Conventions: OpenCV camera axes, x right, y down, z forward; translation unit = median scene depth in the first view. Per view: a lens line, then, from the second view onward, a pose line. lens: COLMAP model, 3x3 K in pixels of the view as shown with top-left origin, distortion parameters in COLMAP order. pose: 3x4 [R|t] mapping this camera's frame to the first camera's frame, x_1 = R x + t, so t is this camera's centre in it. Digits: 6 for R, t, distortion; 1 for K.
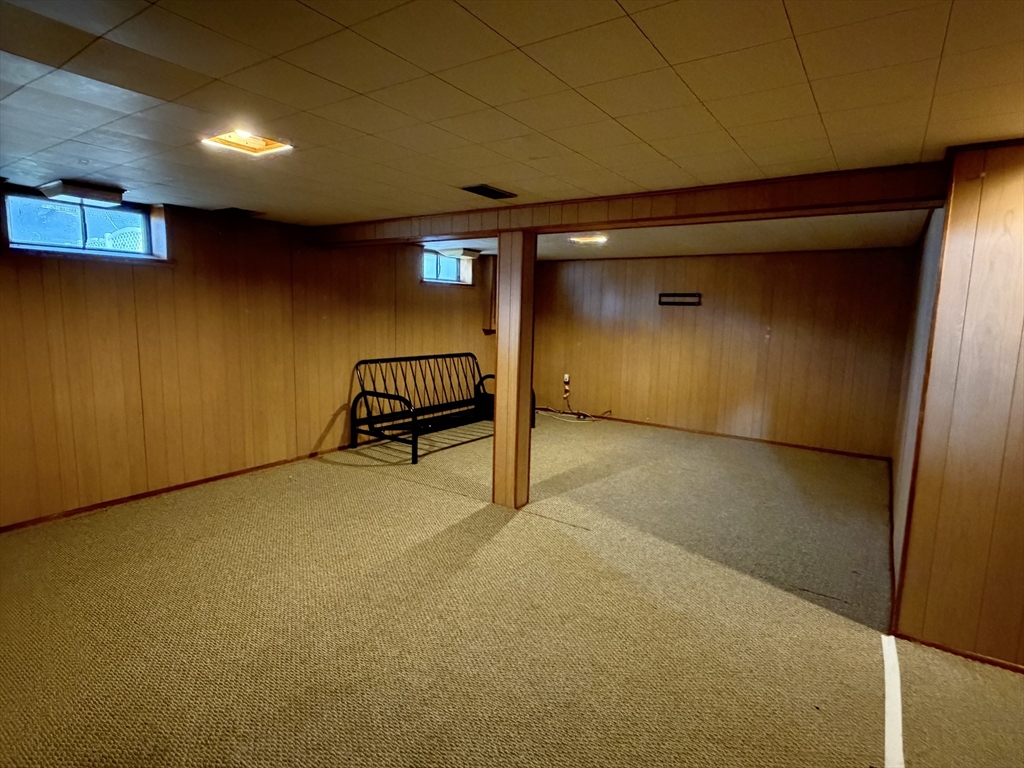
lens RADIAL K [[548.5, 0, 509.4], [0, 548.5, 388.2], [0, 0, 1]] dist [0.001769, -0.000913]
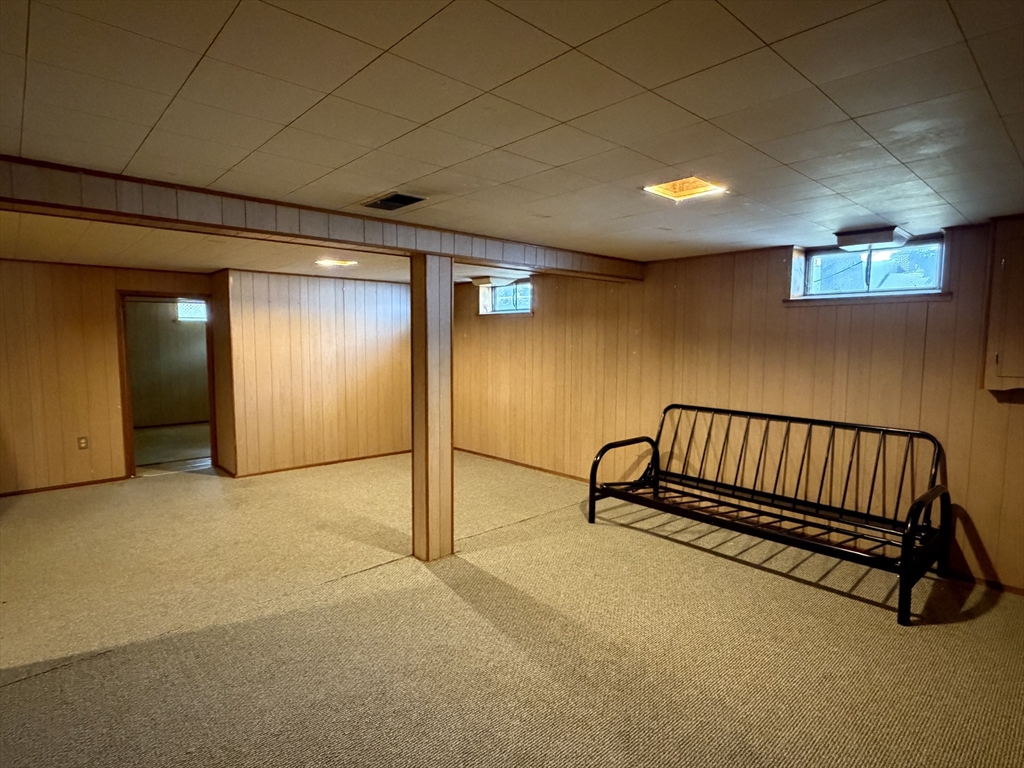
lens RADIAL K [[548.5, 0, 510.4], [0, 548.5, 381.7], [0, 0, 1]] dist [0.001769, -0.000913]
pose [[-0.227891, 0.052356, -0.972278, 0.604912], [-0.146907, 0.985274, 0.087489, -0.120831], [0.962540, 0.162772, -0.216844, 0.927120]]
